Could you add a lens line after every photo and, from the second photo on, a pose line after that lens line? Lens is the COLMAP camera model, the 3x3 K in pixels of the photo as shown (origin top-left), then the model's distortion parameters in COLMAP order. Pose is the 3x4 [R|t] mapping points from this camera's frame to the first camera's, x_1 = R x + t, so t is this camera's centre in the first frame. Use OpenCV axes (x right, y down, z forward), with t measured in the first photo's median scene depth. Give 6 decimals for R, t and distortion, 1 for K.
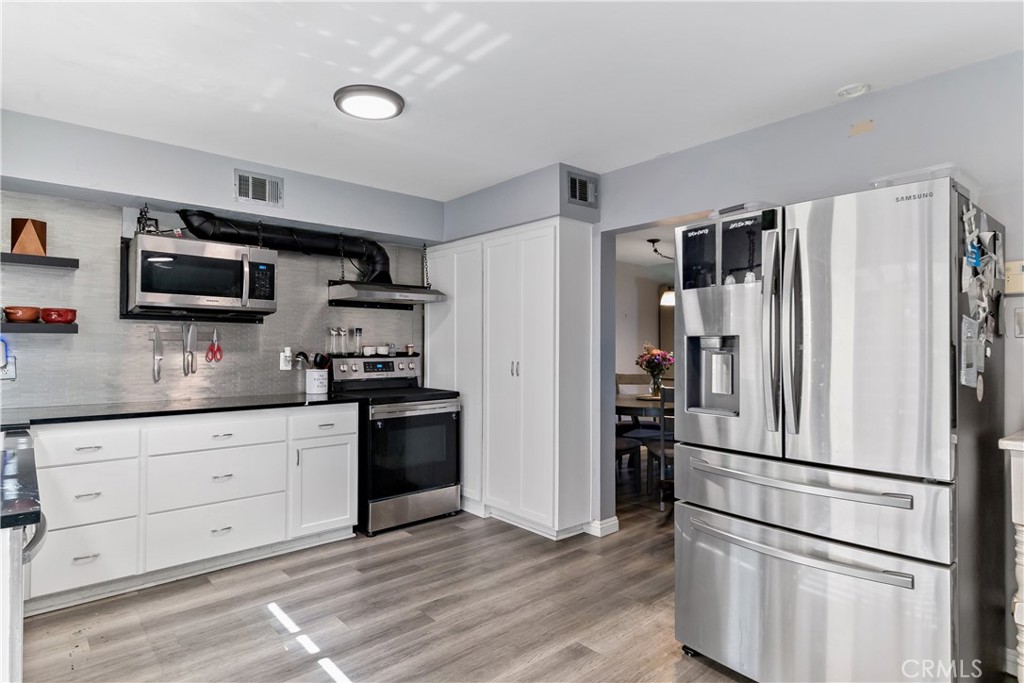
lens RADIAL K [[553.0, 0, 509.6], [0, 553.0, 351.9], [0, 0, 1]] dist [0.018869, -0.000646]
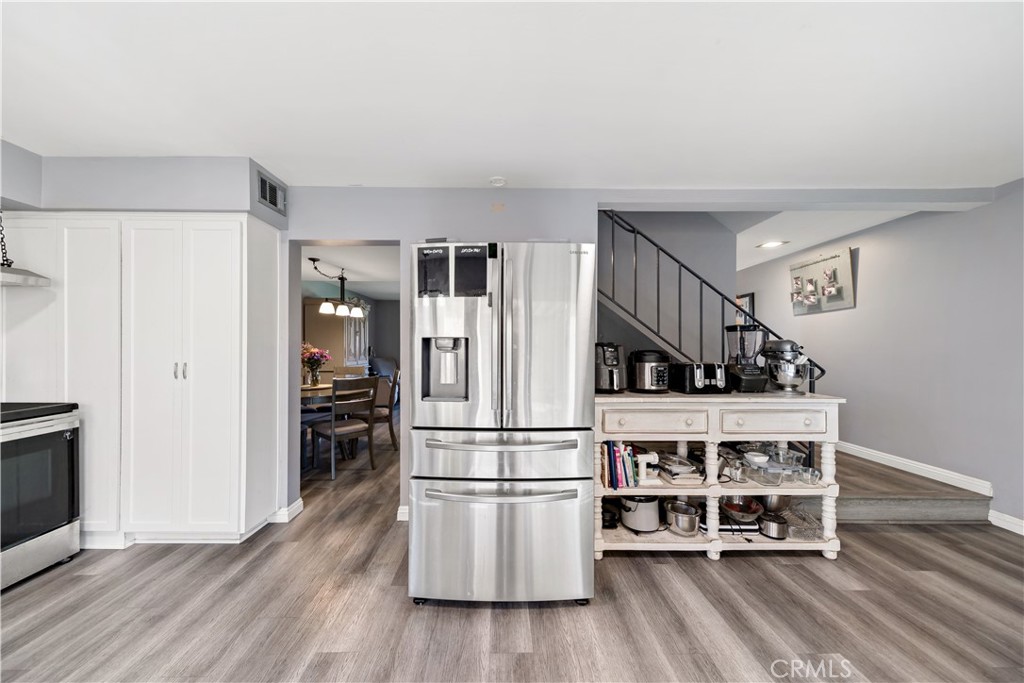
lens RADIAL K [[356.5, 0, 500.3], [0, 356.5, 349.1], [0, 0, 1]] dist [0.012774, -0.003627]
pose [[0.659426, -0.006323, 0.751743, -0.089008], [0.006800, 0.999974, 0.002447, -0.002460], [-0.751739, 0.003498, 0.659452, 0.231347]]
